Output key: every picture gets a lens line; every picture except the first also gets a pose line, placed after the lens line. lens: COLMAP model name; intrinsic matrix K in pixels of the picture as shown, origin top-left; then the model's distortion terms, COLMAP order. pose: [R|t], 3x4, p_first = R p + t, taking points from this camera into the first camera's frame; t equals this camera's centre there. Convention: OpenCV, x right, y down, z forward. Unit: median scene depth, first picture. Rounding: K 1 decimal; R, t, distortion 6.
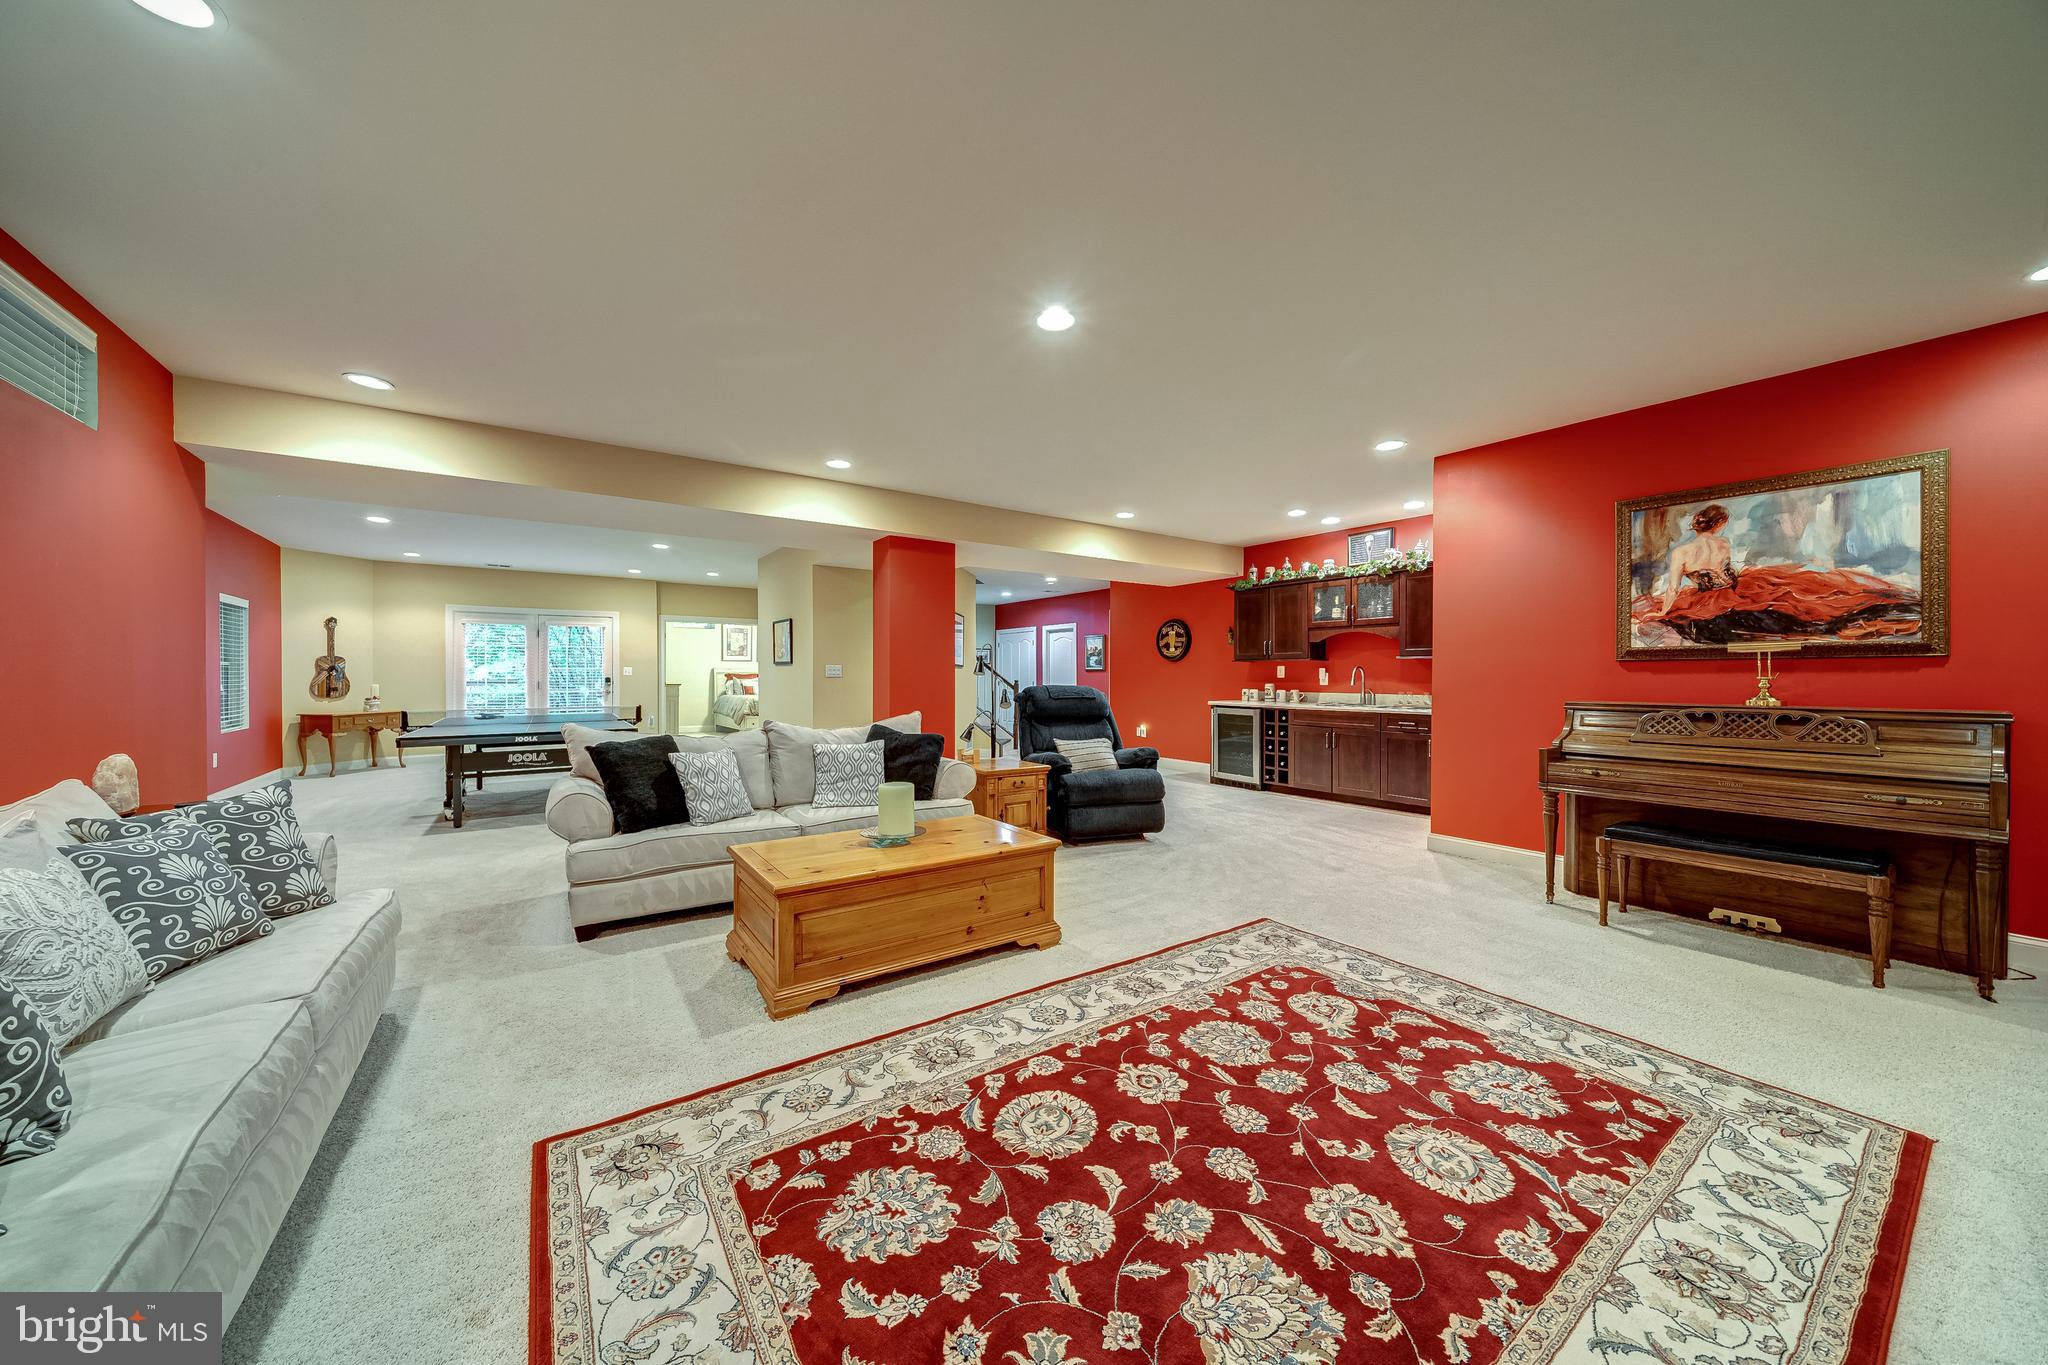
lens RADIAL K [[697.0, 0, 1028.5], [0, 697.0, 680.1], [0, 0, 1]] dist [-0.001078, -0.000104]
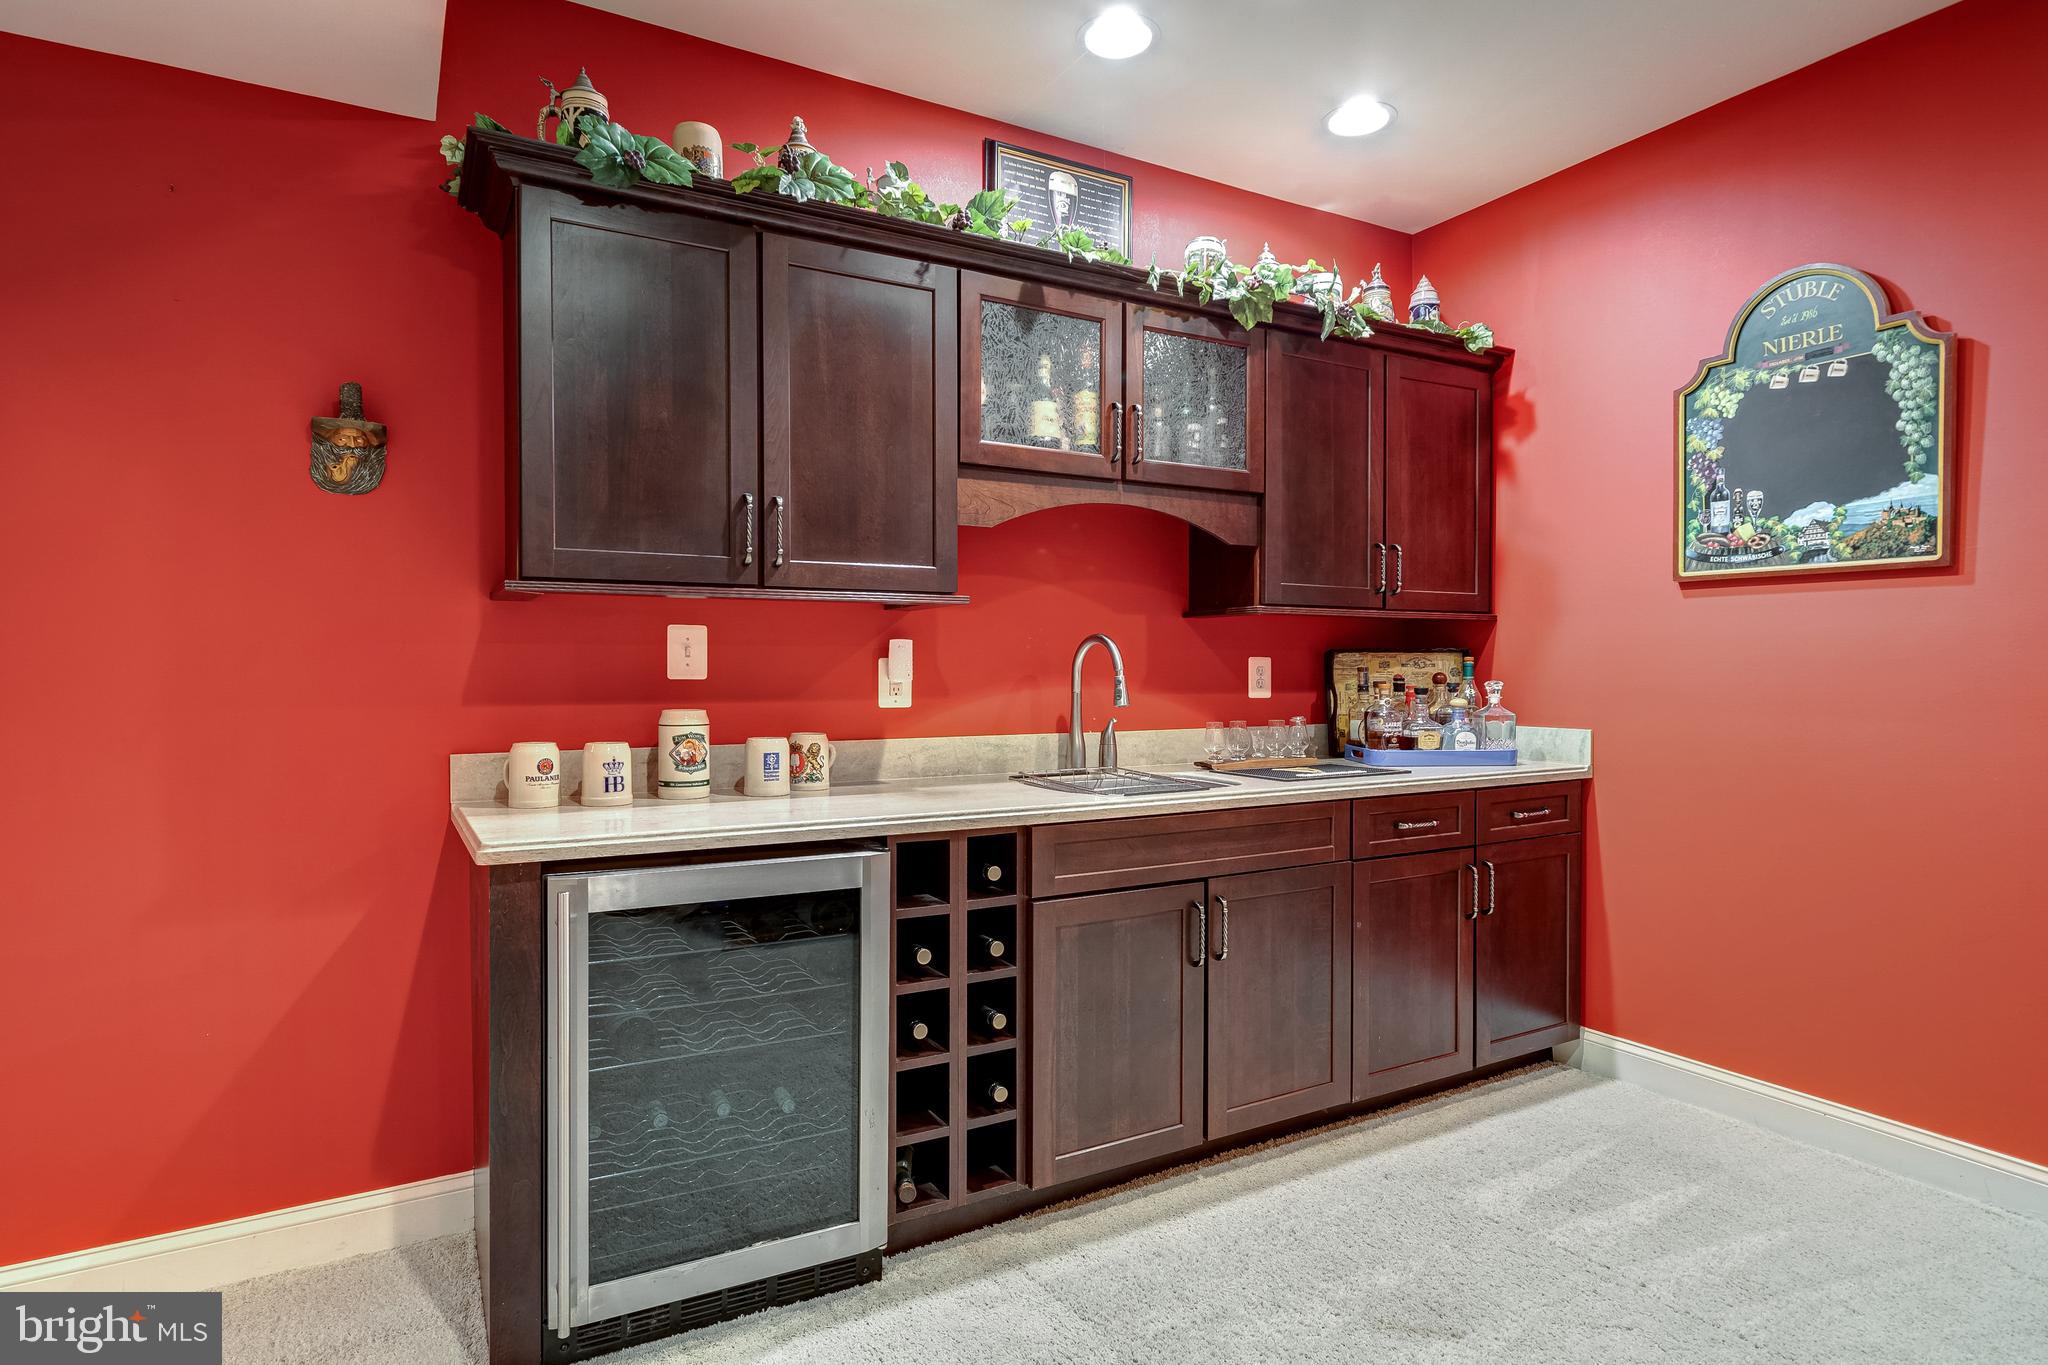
lens RADIAL K [[1097.8, 0, 1024.0], [0, 1097.8, 682.5], [0, 0, 1]] dist [0.000530, 0.001016]
pose [[0.095971, -0.010679, 0.995327, 0.039249], [0.008942, 0.999911, 0.009866, -0.005344], [-0.995344, 0.007953, 0.096058, 0.939303]]
